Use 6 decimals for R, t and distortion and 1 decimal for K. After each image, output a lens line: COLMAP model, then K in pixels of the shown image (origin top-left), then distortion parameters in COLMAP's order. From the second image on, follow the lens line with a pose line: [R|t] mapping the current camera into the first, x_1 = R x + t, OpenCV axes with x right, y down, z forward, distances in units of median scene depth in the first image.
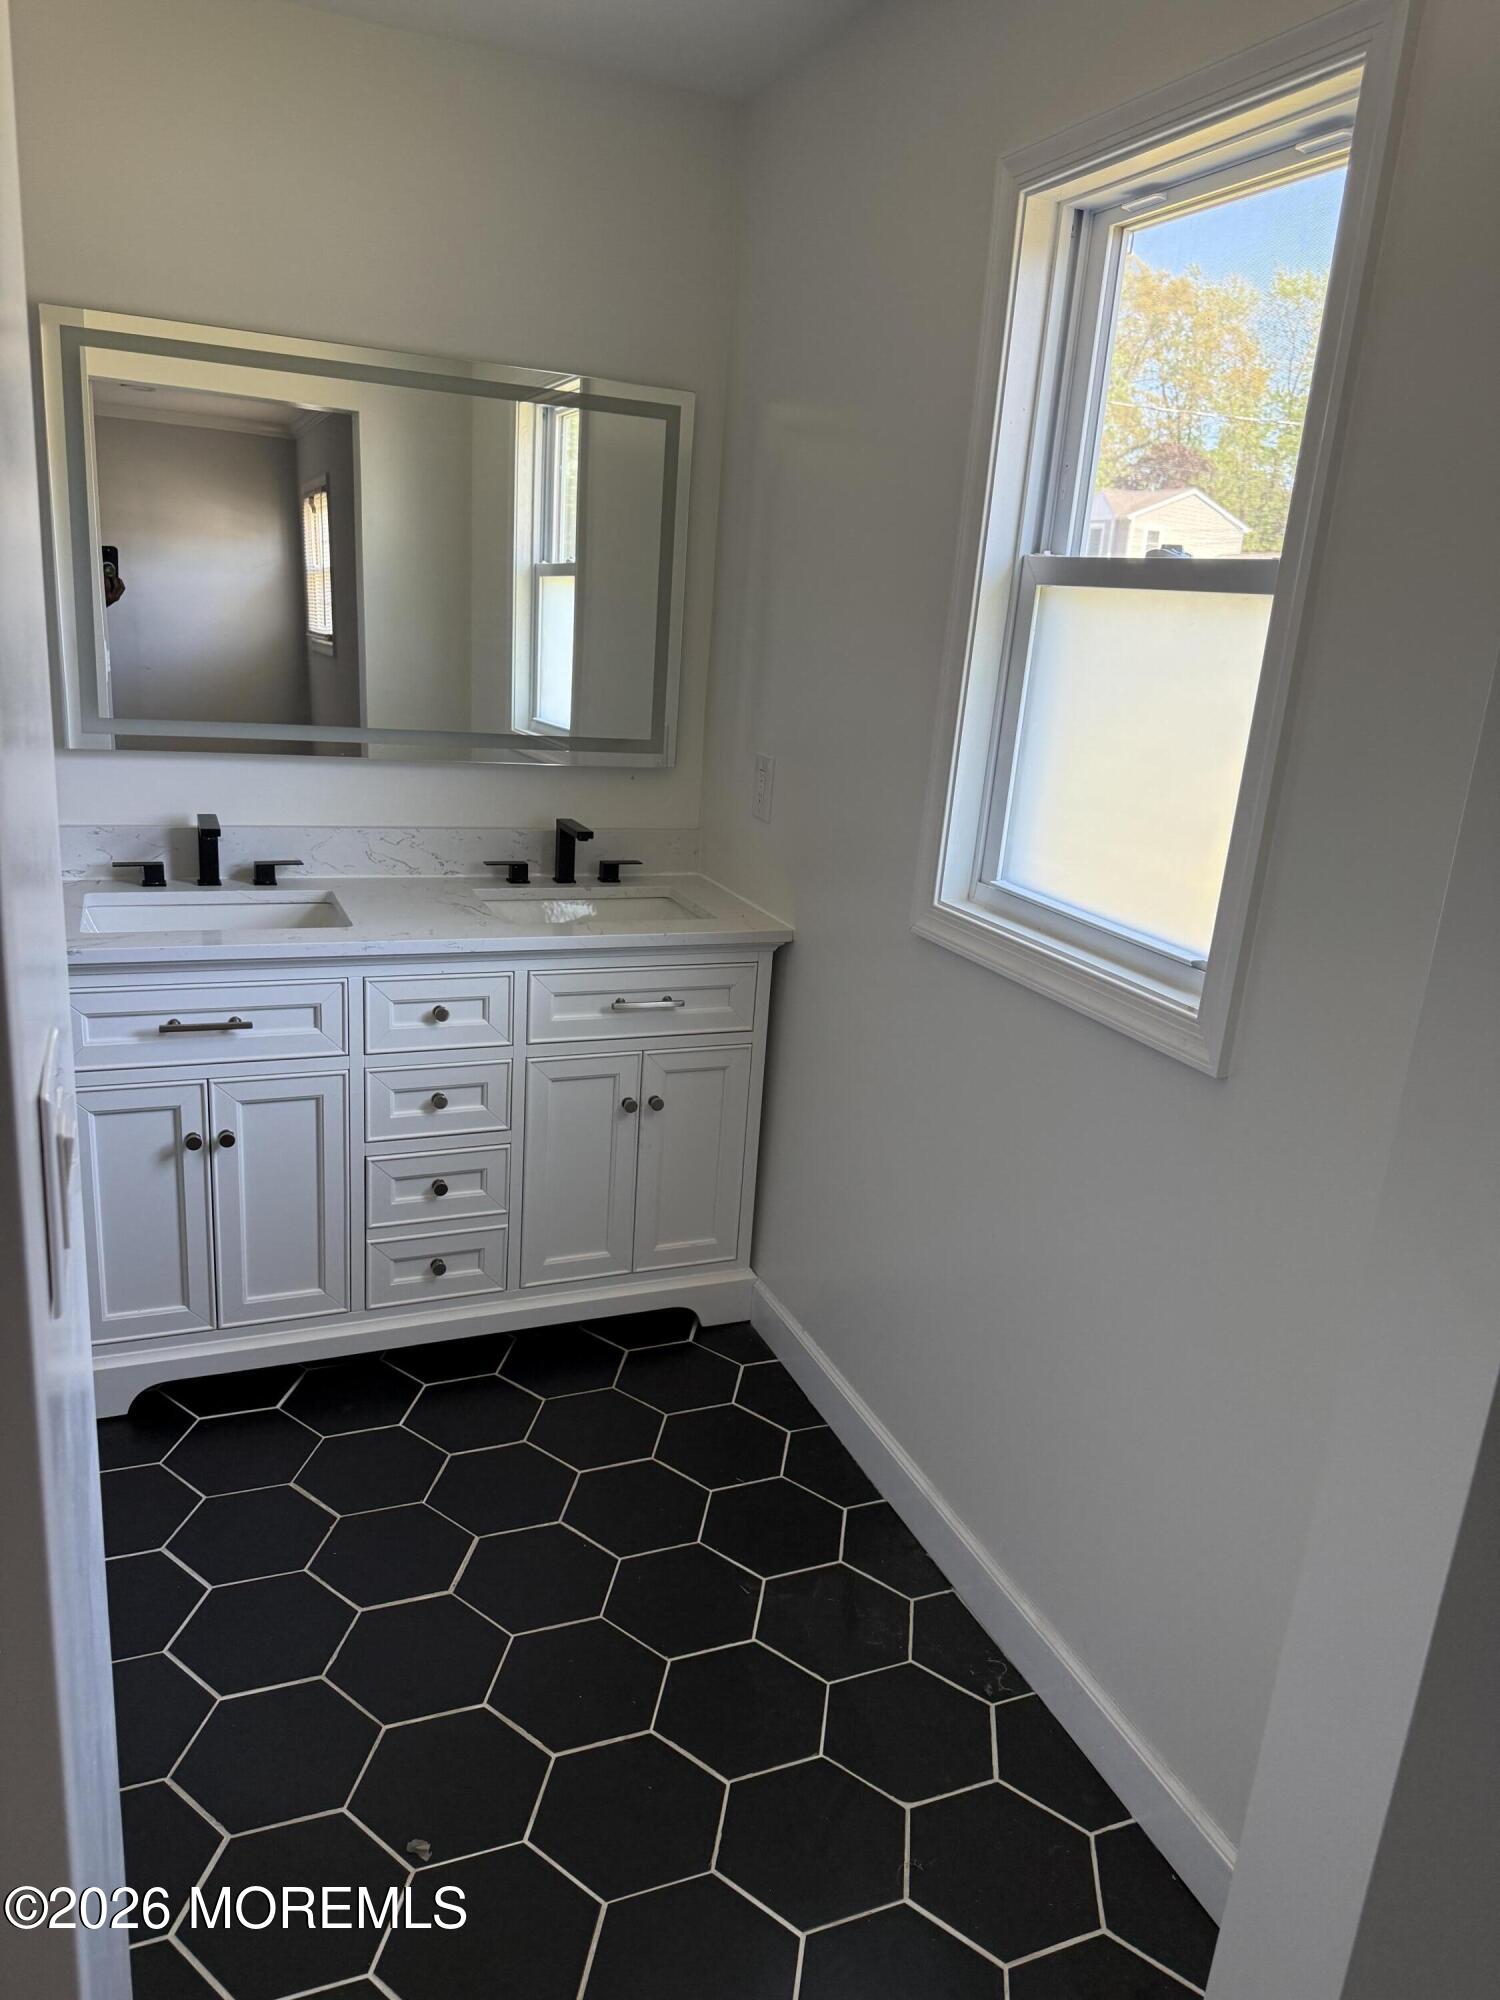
lens RADIAL K [[1385.0, 0, 750.0], [0, 1385.0, 1000.0], [0, 0, 1]] dist [0.058393, -0.077593]
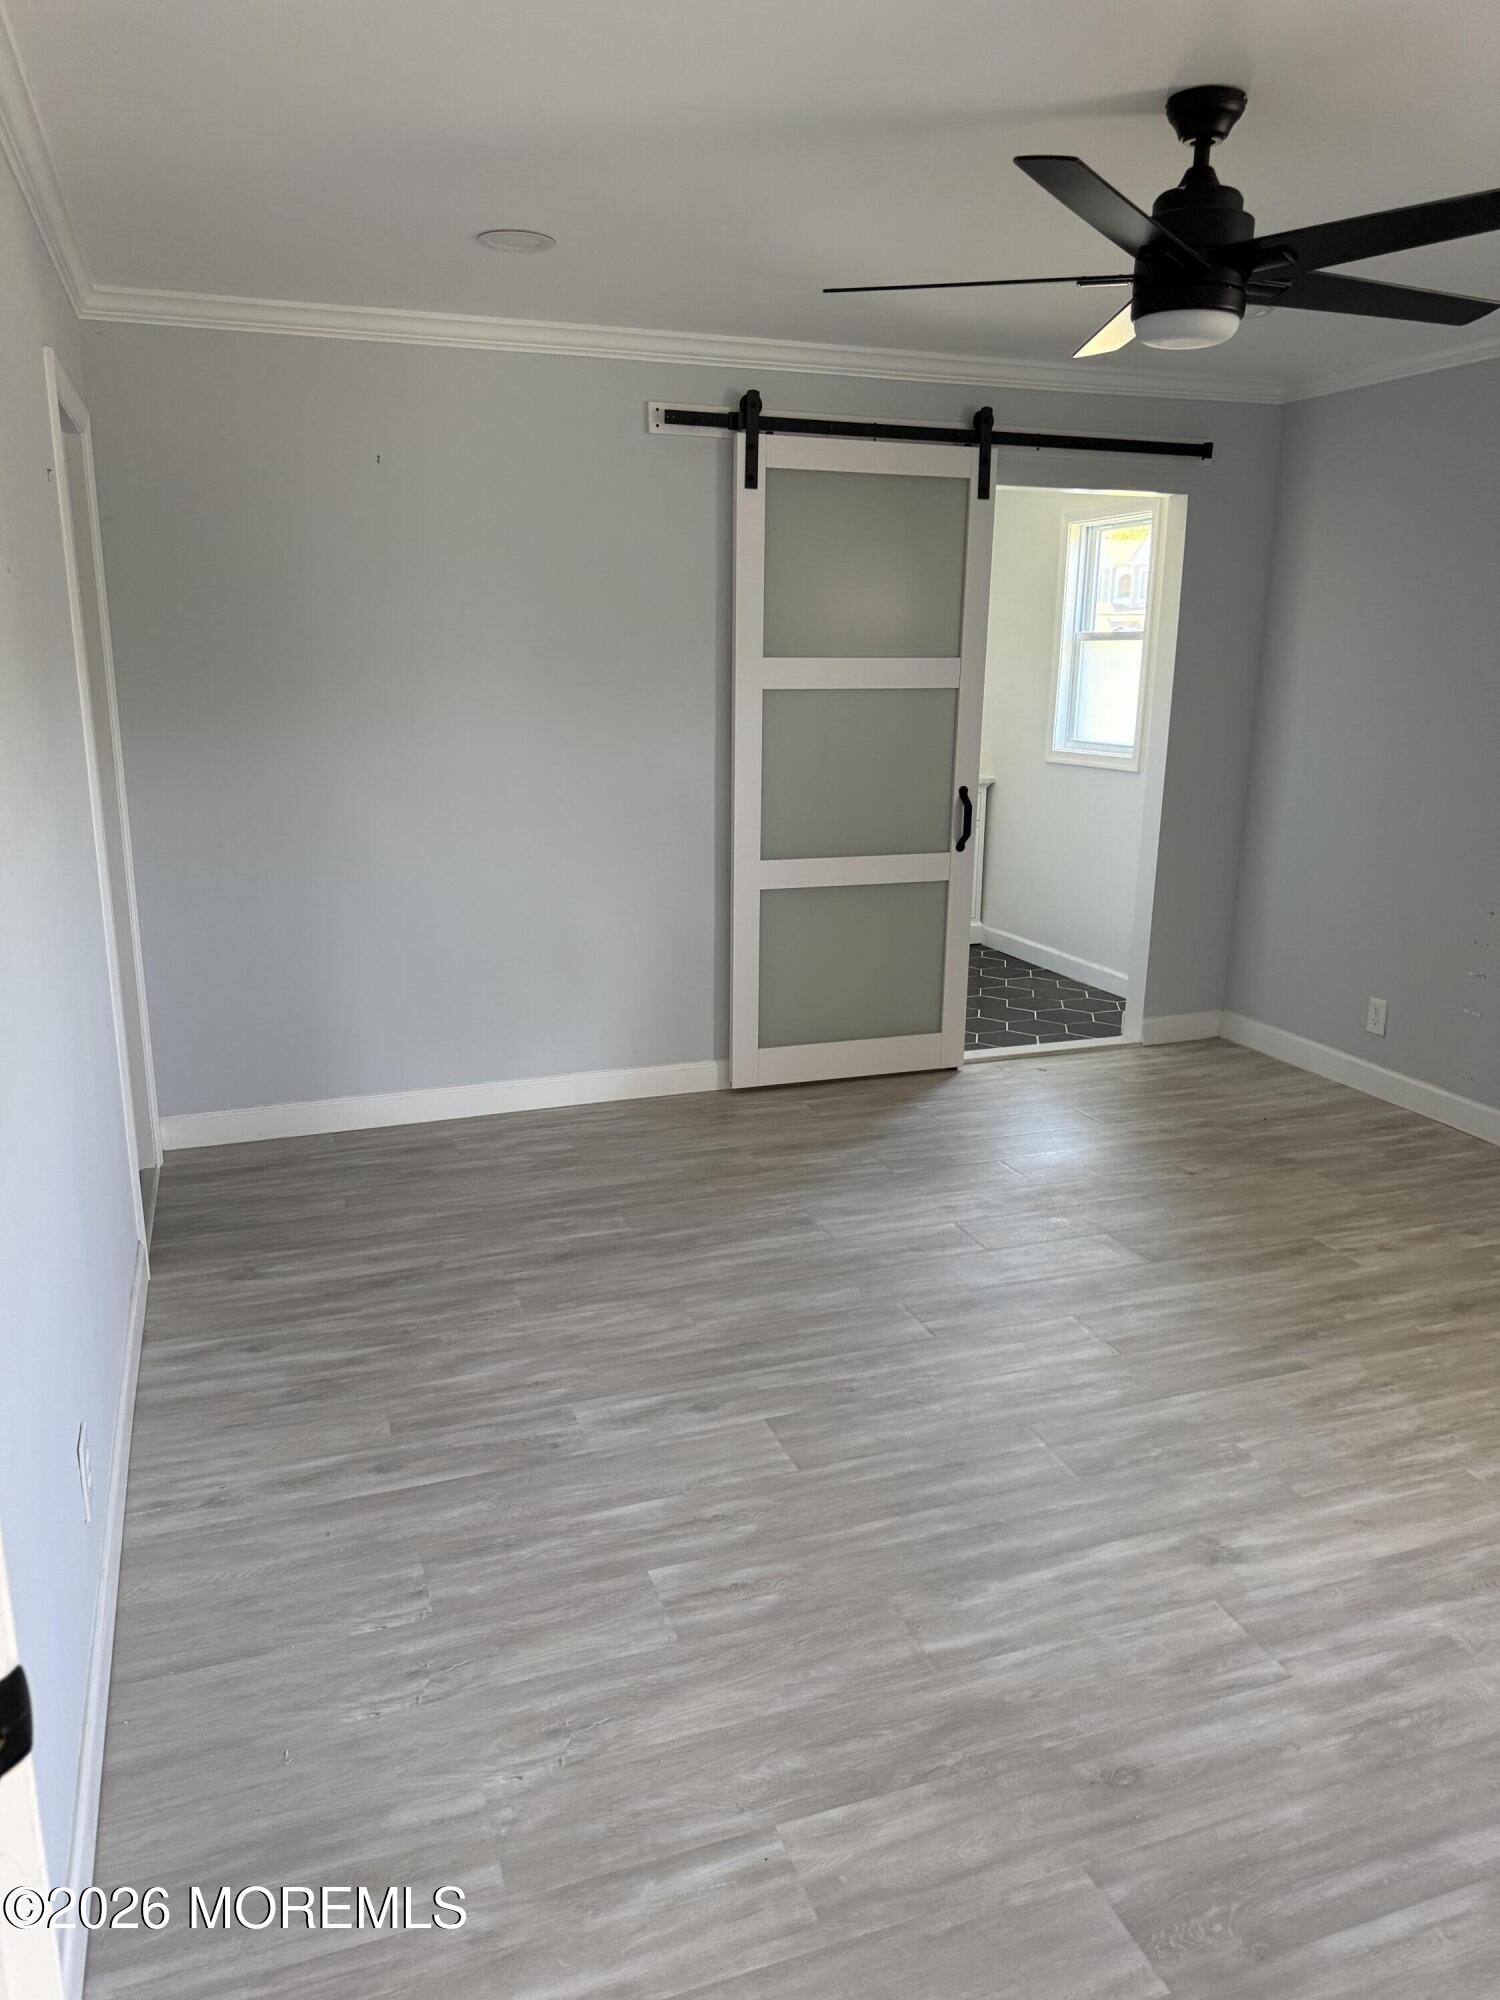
lens RADIAL K [[1385.0, 0, 750.0], [0, 1385.0, 1000.0], [0, 0, 1]] dist [0.058393, -0.077593]
pose [[0.997064, -0.049933, -0.058054, -0.413604], [0.047622, 0.998043, -0.040533, 0.631164], [0.059964, 0.037649, 0.997490, -2.236210]]
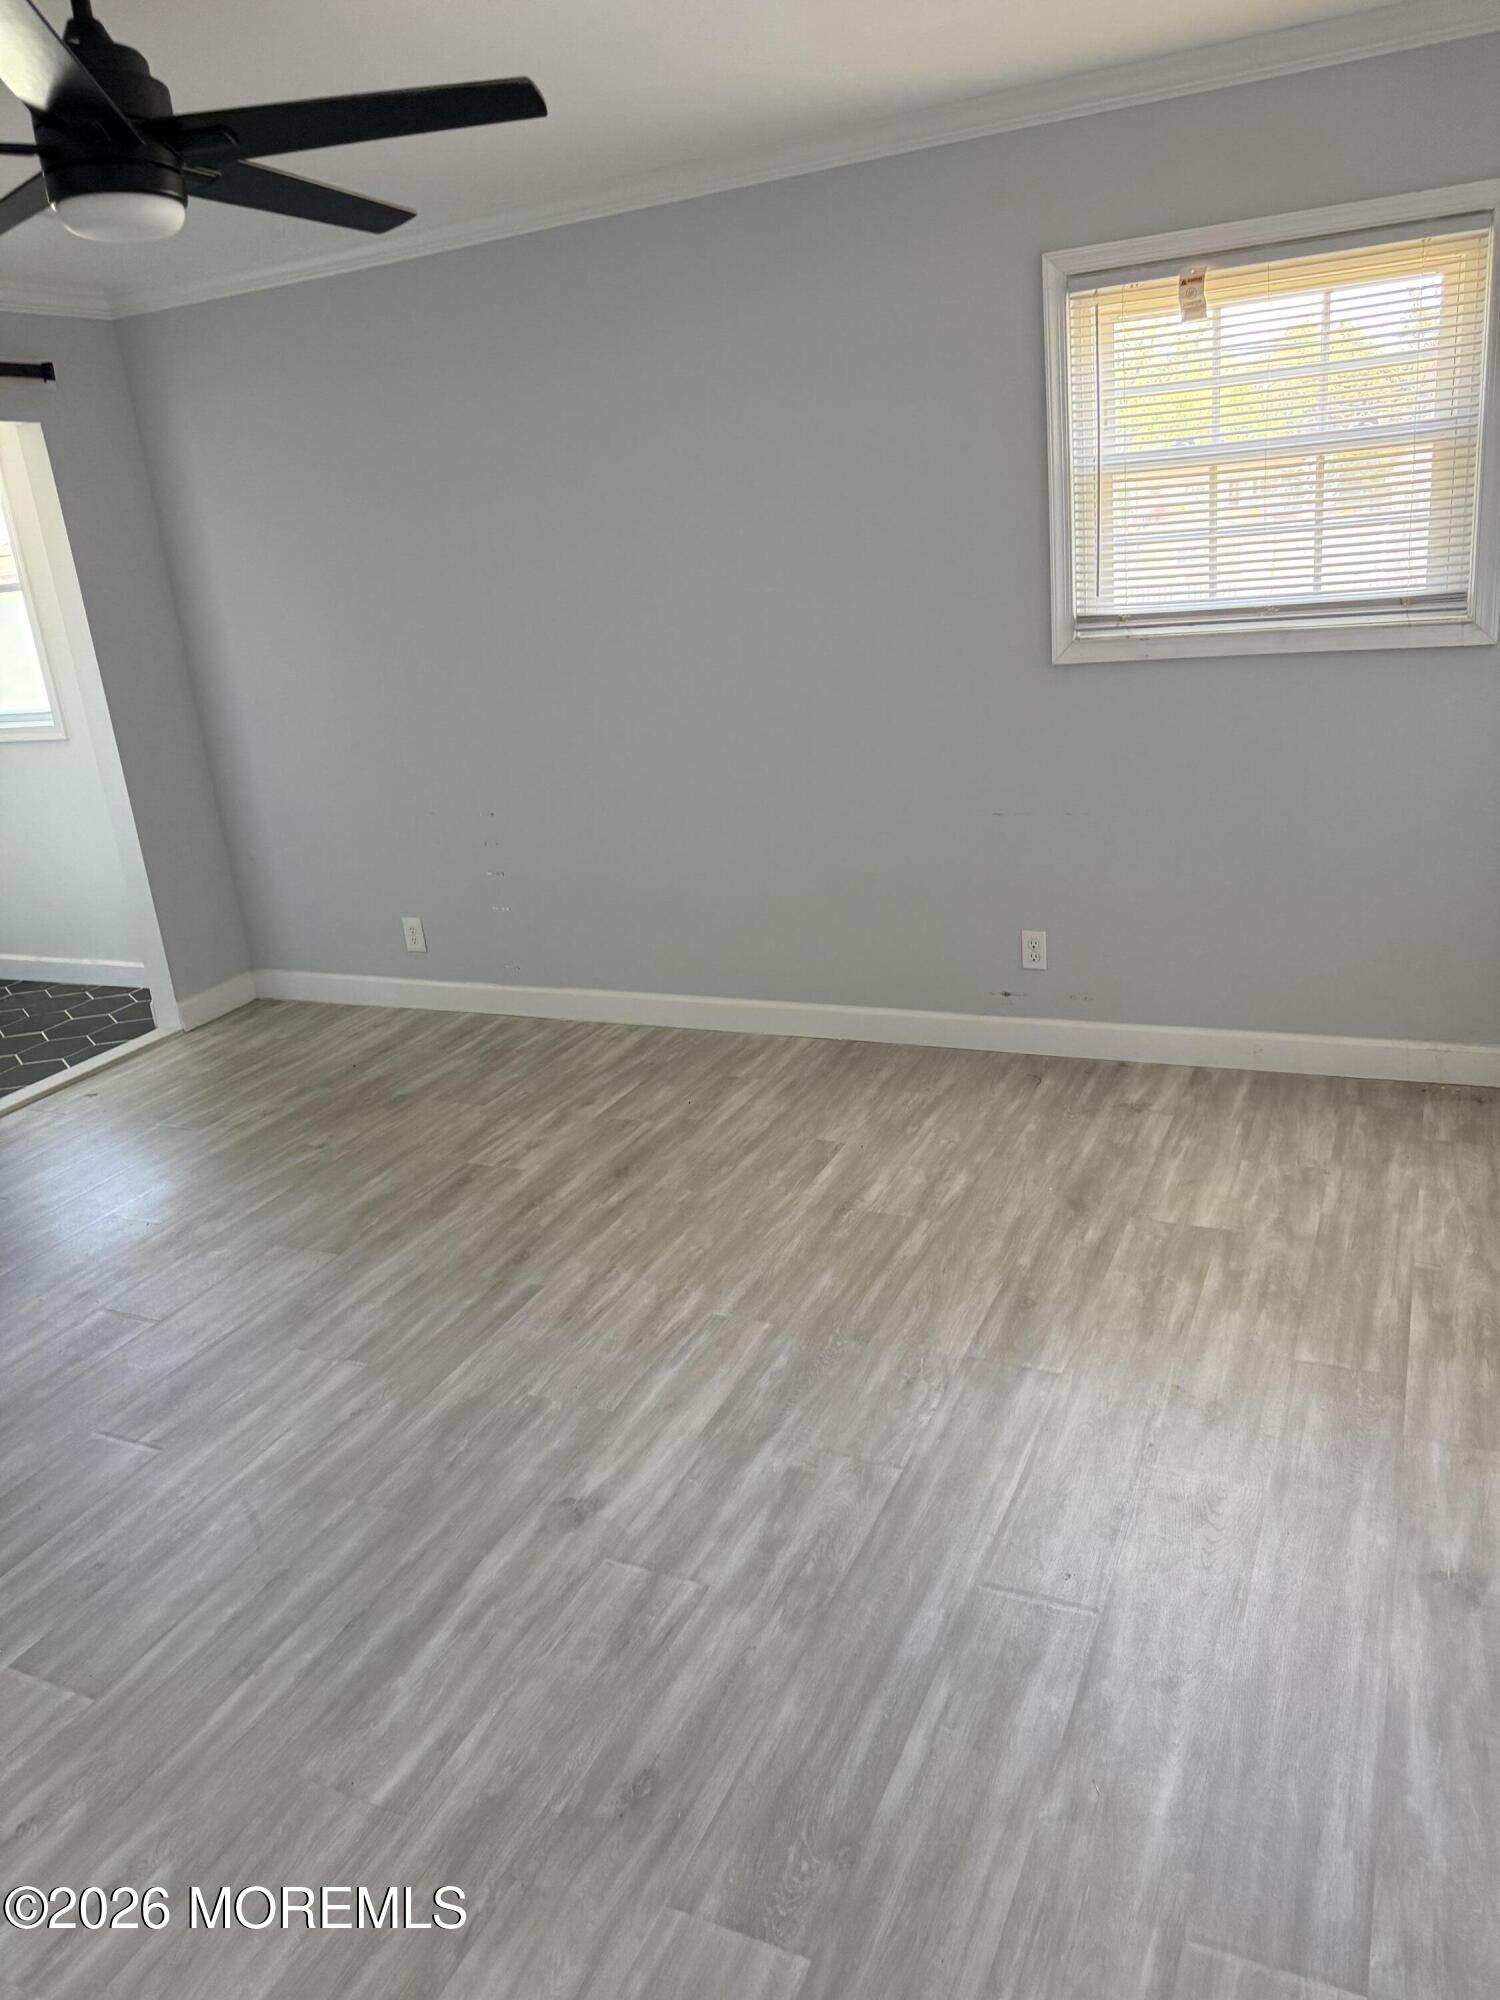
lens RADIAL K [[1385.0, 0, 750.0], [0, 1385.0, 1000.0], [0, 0, 1]] dist [0.058393, -0.077593]
pose [[0.724918, -0.350392, 0.593059, -0.552020], [0.328668, 0.932579, 0.149245, 0.544419], [-0.605369, 0.086729, 0.791206, -2.049422]]
